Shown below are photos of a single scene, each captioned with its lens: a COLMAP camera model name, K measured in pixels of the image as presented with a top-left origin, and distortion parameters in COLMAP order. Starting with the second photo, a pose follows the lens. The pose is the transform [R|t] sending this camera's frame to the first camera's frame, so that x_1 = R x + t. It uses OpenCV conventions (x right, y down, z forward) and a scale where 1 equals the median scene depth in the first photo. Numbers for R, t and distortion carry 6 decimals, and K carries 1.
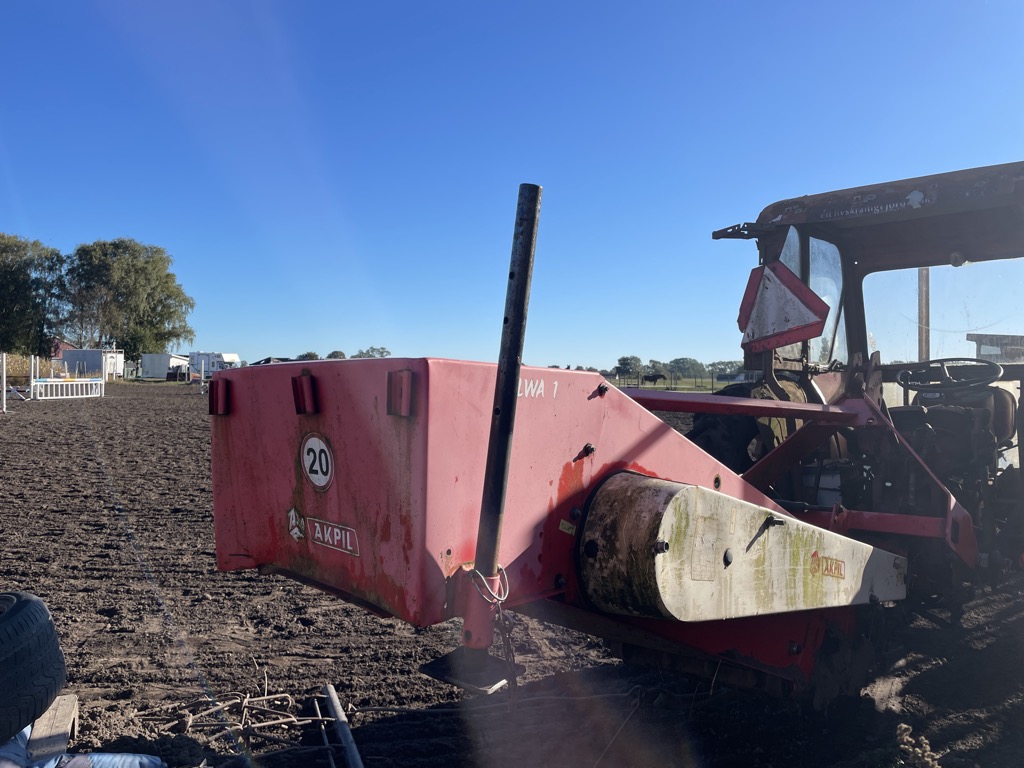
lens RADIAL K [[774.7, 0, 519.1], [0, 774.7, 383.1], [0, 0, 1]] dist [0.087506, -0.107721]
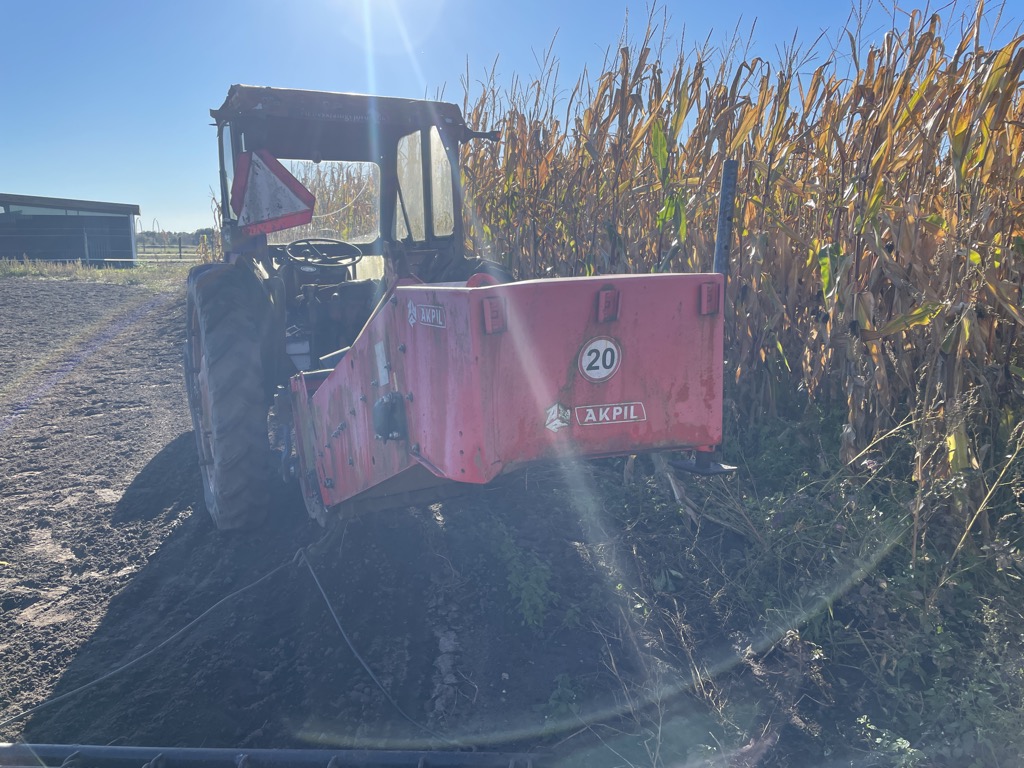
lens RADIAL K [[774.7, 0, 516.2], [0, 774.7, 379.2], [0, 0, 1]] dist [0.087506, -0.107721]
pose [[0.394605, -0.163929, 0.904110, -1.389128], [0.005878, 0.984387, 0.175919, -0.082801], [-0.918832, -0.064104, 0.389408, 0.623888]]
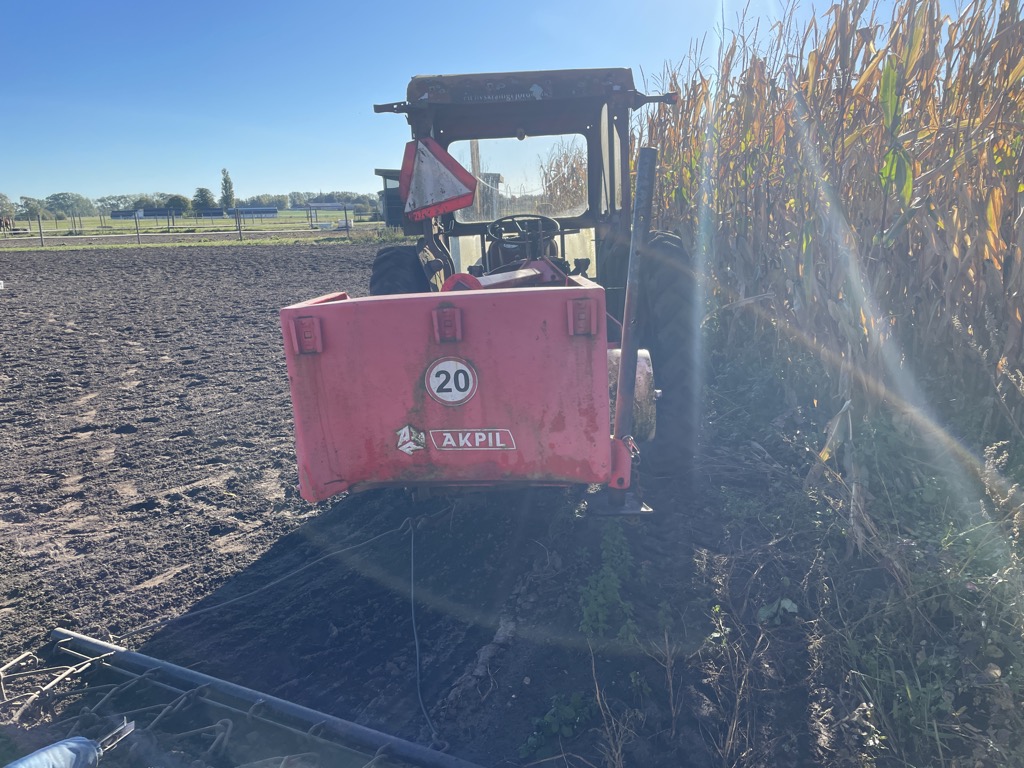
lens RADIAL K [[774.7, 0, 522.7], [0, 774.7, 376.9], [0, 0, 1]] dist [0.087506, -0.107721]
pose [[0.746962, -0.177838, 0.640641, -0.882920], [0.045798, 0.975038, 0.217265, -0.143542], [-0.663287, -0.132948, 0.736461, 0.091872]]
